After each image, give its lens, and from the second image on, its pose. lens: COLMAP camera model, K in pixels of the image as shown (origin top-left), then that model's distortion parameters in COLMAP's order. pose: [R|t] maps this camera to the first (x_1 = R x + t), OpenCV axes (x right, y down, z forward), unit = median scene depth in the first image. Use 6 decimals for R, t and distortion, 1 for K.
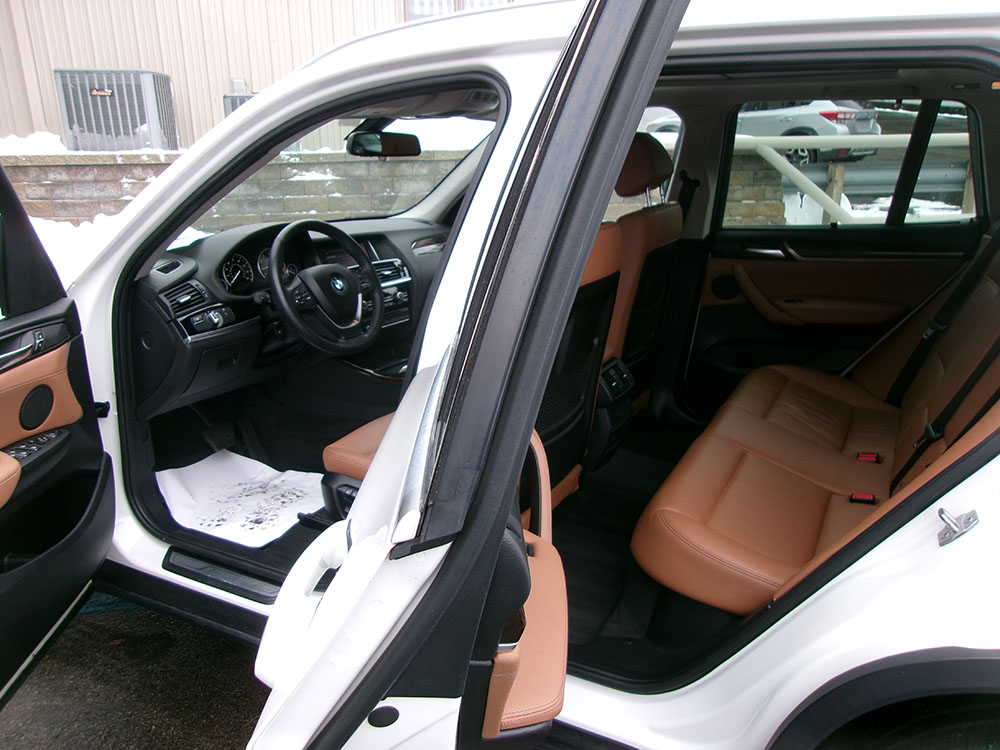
lens RADIAL K [[788.1, 0, 500.0], [0, 788.1, 375.0], [0, 0, 1]] dist [-0.107473, 0.390588]
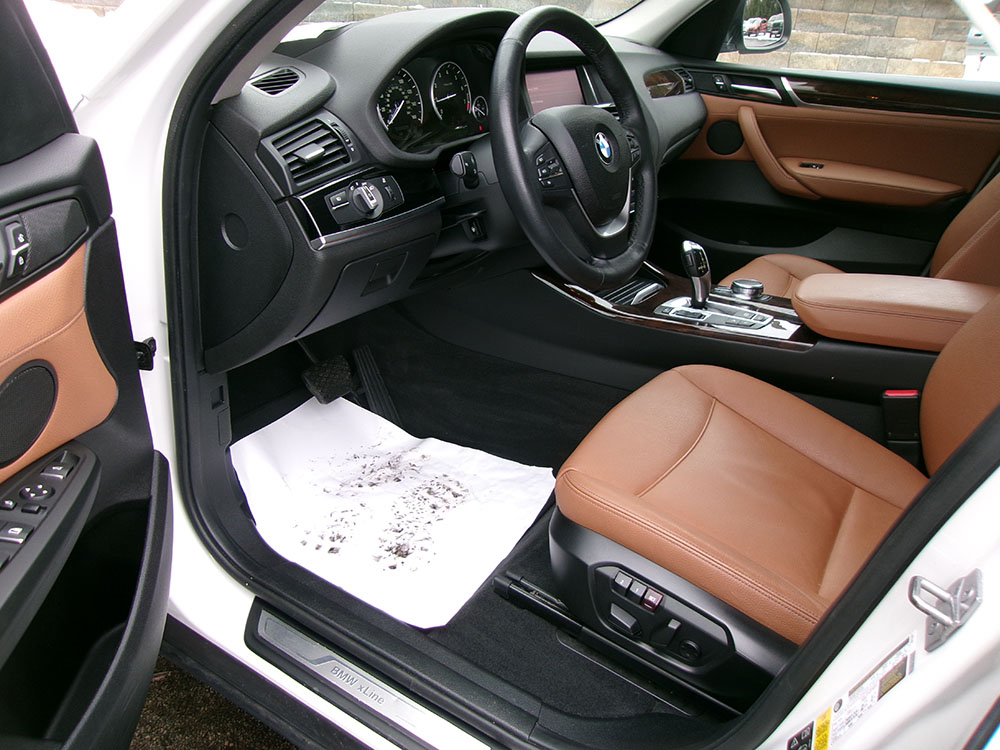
lens RADIAL K [[780.6, 0, 500.0], [0, 780.6, 375.0], [0, 0, 1]] dist [-0.003583, 0.005635]
pose [[0.994612, 0.103351, -0.008040, -0.261237], [-0.099769, 0.975424, 0.196453, -0.067557], [0.028146, -0.194592, 0.980480, 0.485138]]
